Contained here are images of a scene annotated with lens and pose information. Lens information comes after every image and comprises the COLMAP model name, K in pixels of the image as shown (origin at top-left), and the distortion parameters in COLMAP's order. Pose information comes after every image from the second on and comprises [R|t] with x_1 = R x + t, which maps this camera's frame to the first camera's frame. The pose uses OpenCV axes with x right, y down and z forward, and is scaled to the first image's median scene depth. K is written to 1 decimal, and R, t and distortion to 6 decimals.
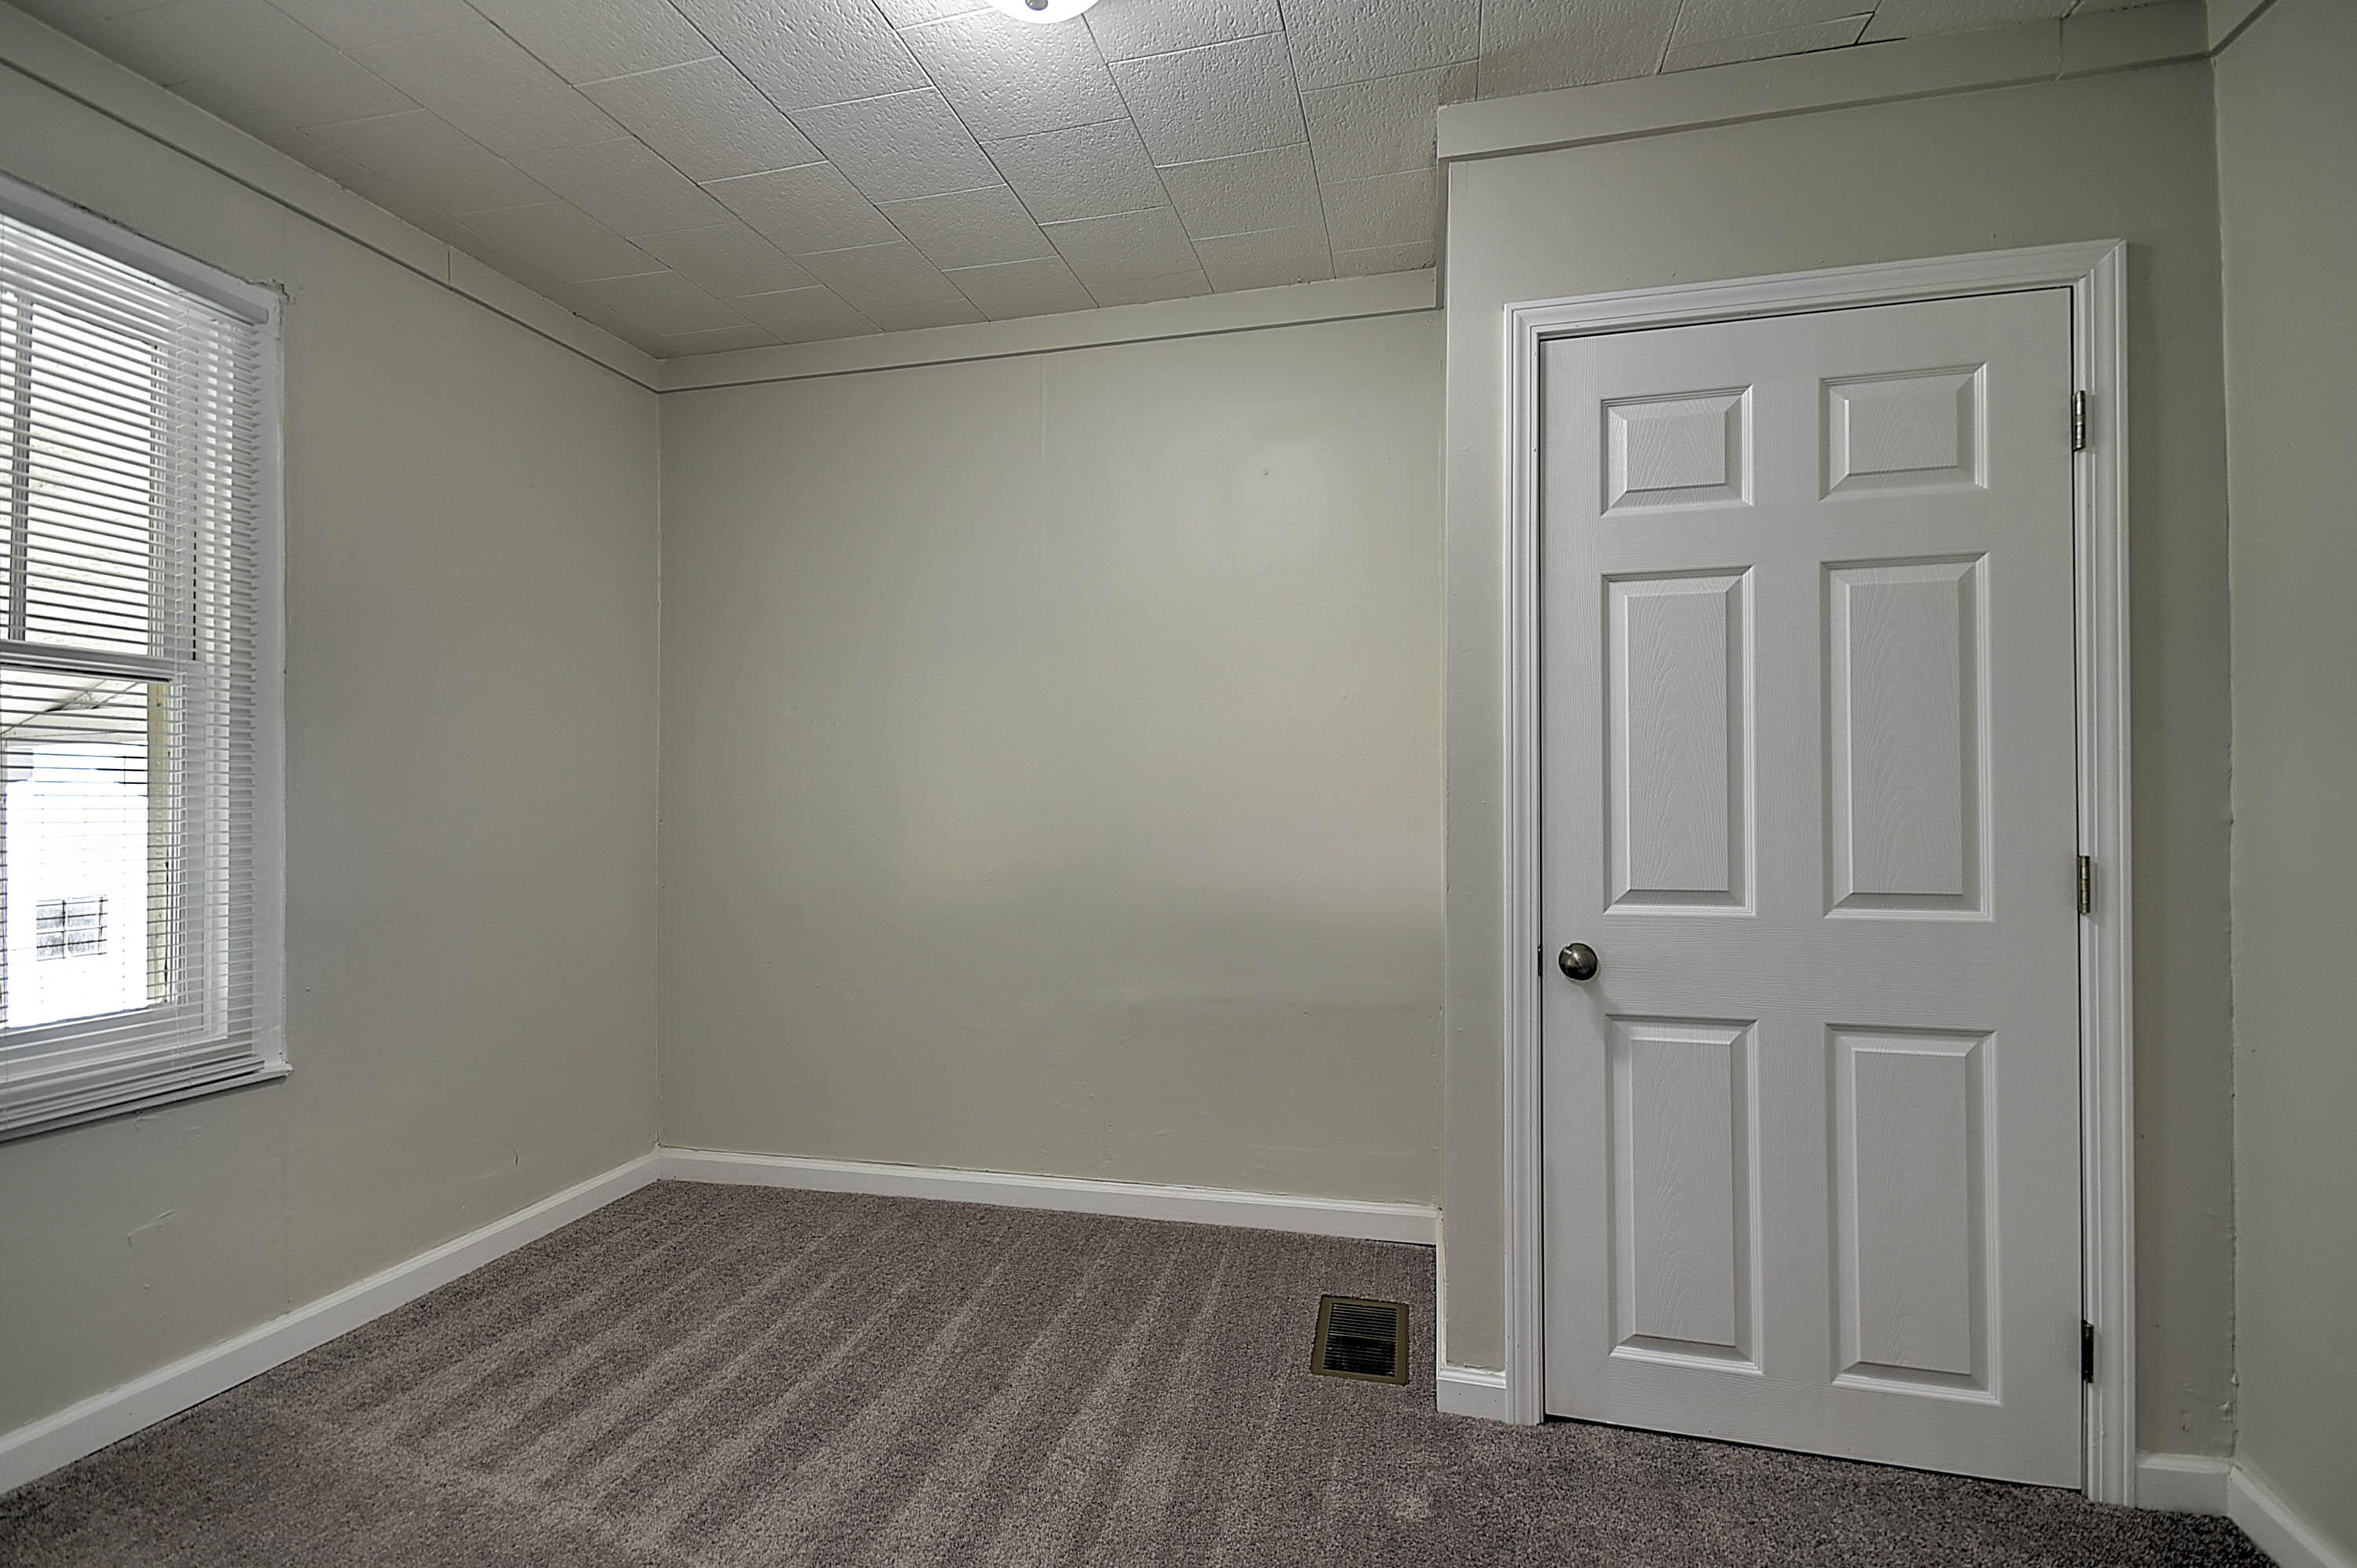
lens RADIAL K [[1035.0, 0, 1183.5], [0, 1035.0, 791.6], [0, 0, 1]] dist [0.030106, -0.014019]
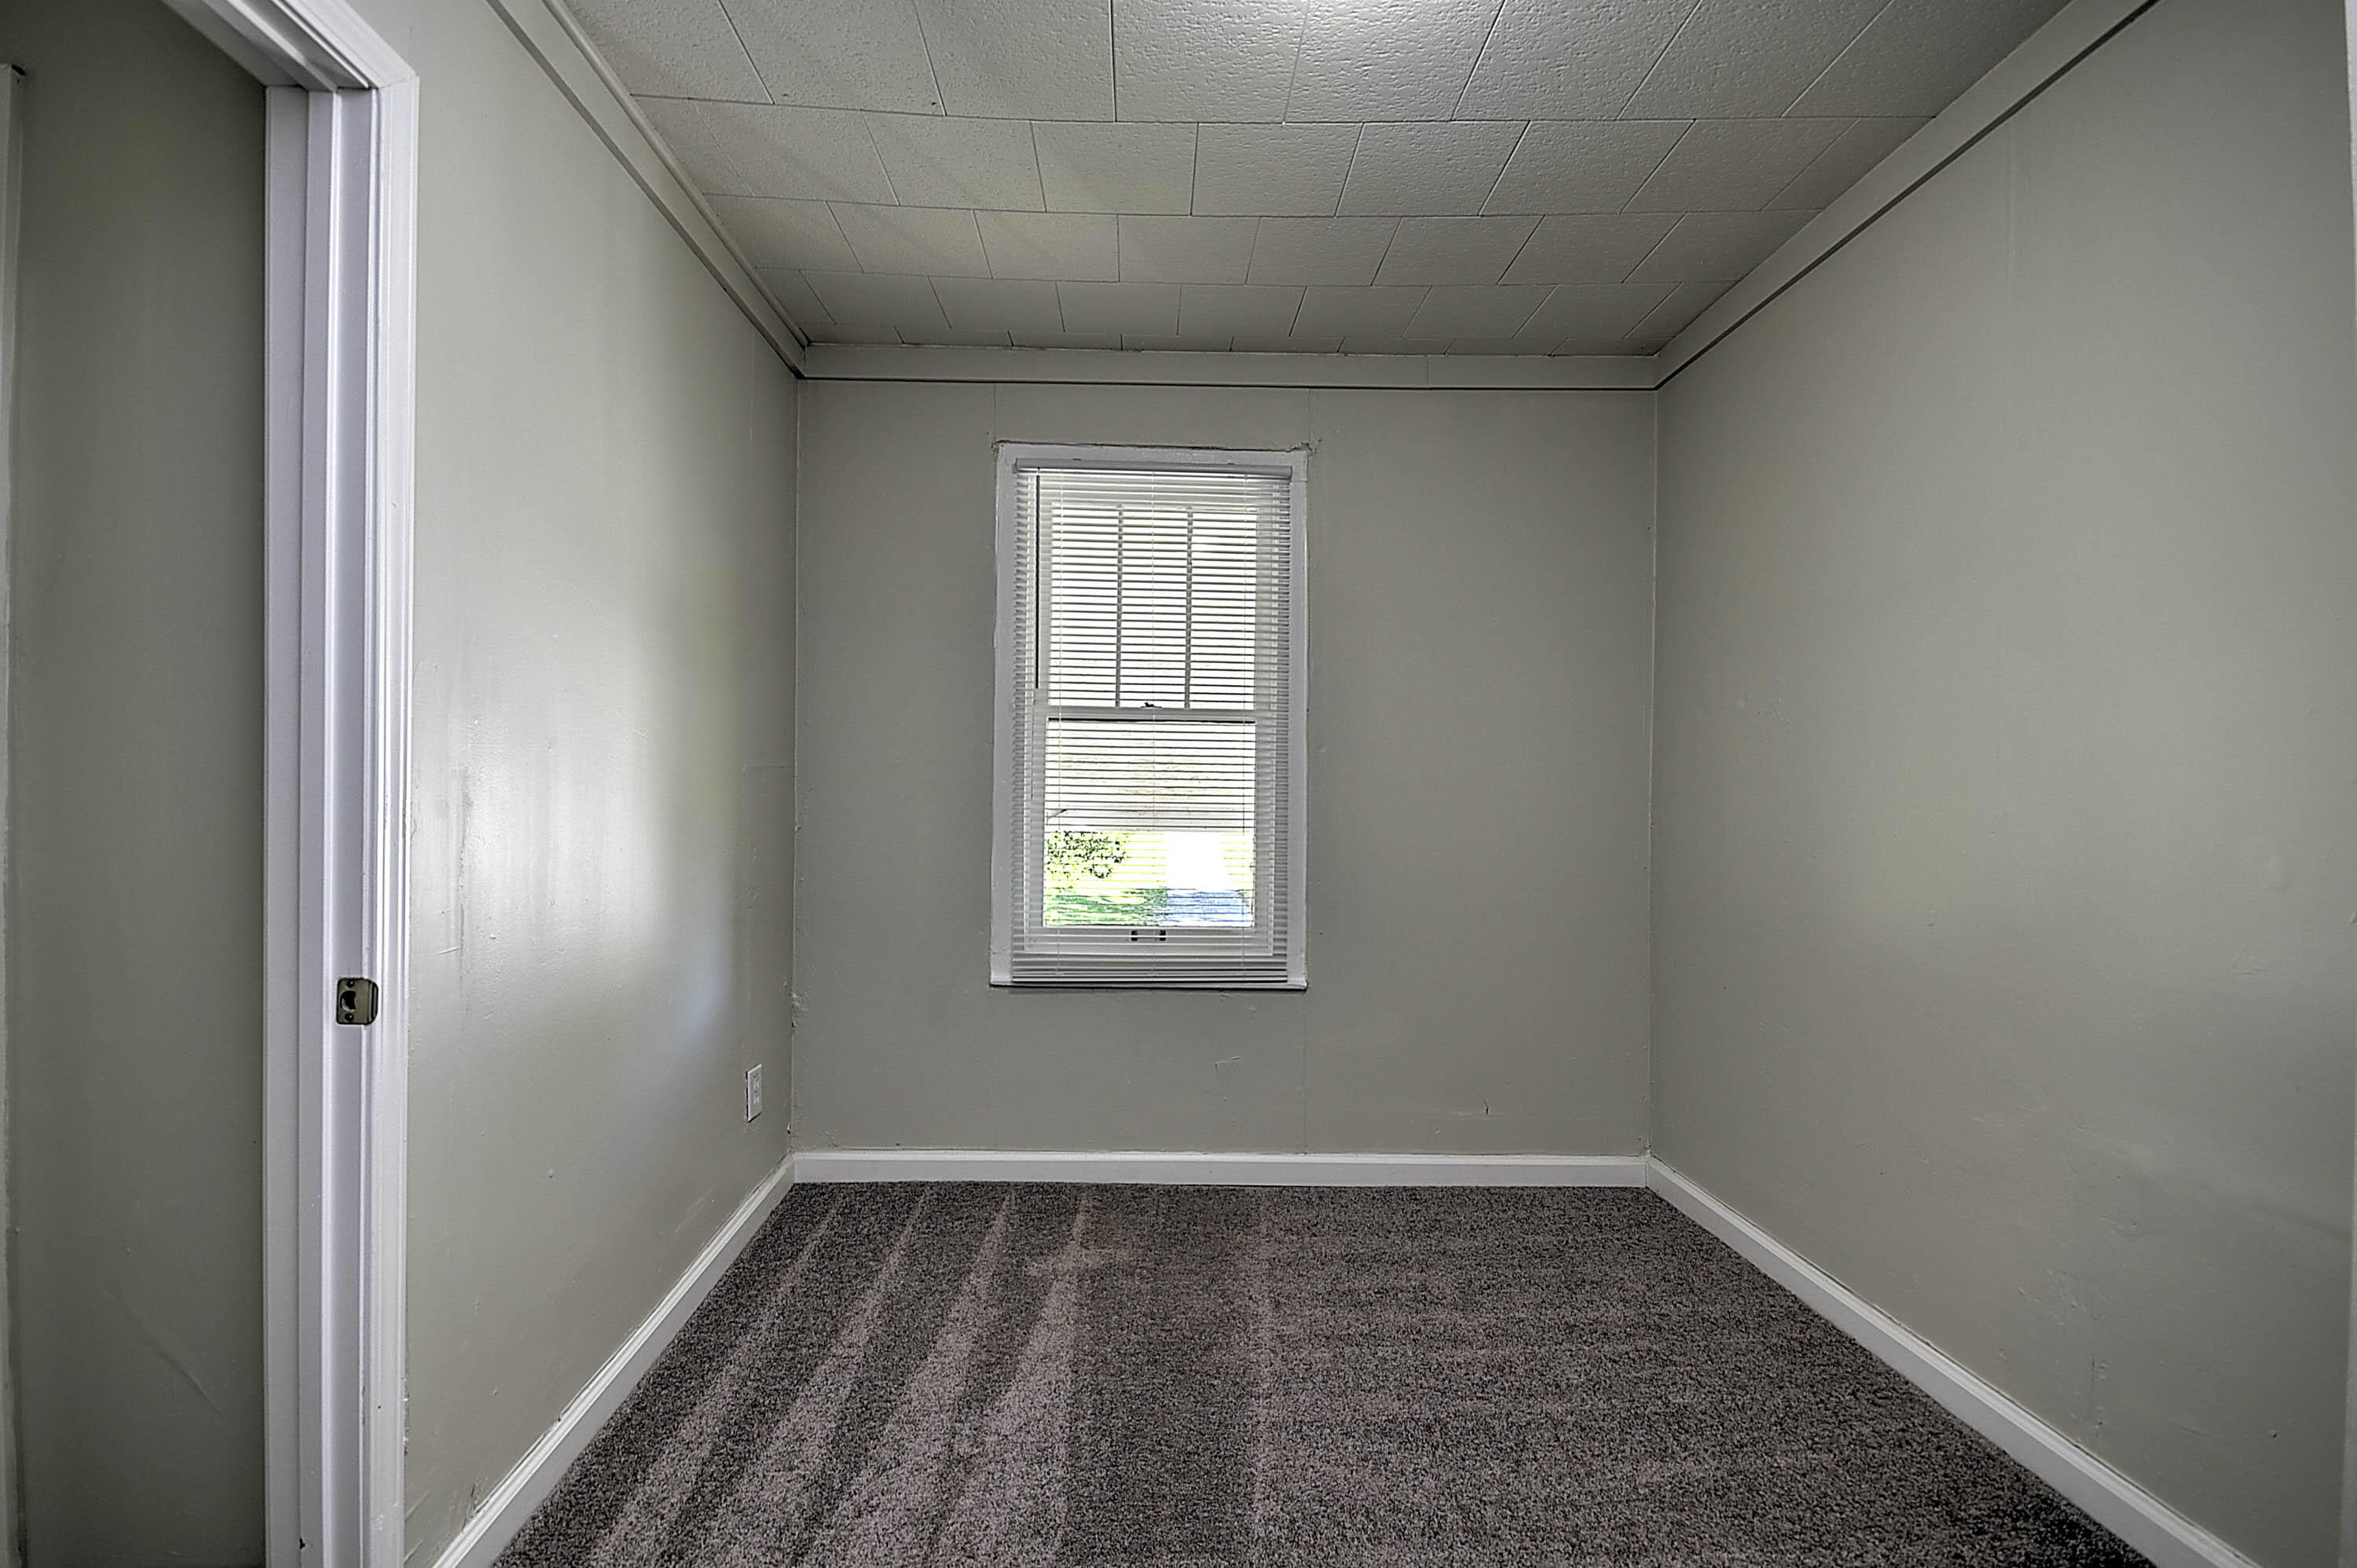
lens RADIAL K [[1035.0, 0, 1183.5], [0, 1035.0, 791.6], [0, 0, 1]] dist [0.030106, -0.014019]
pose [[0.267383, 0.002248, -0.963588, 0.479071], [-0.002301, 0.999996, 0.001694, -0.005147], [0.963587, 0.001764, 0.267387, 0.450622]]
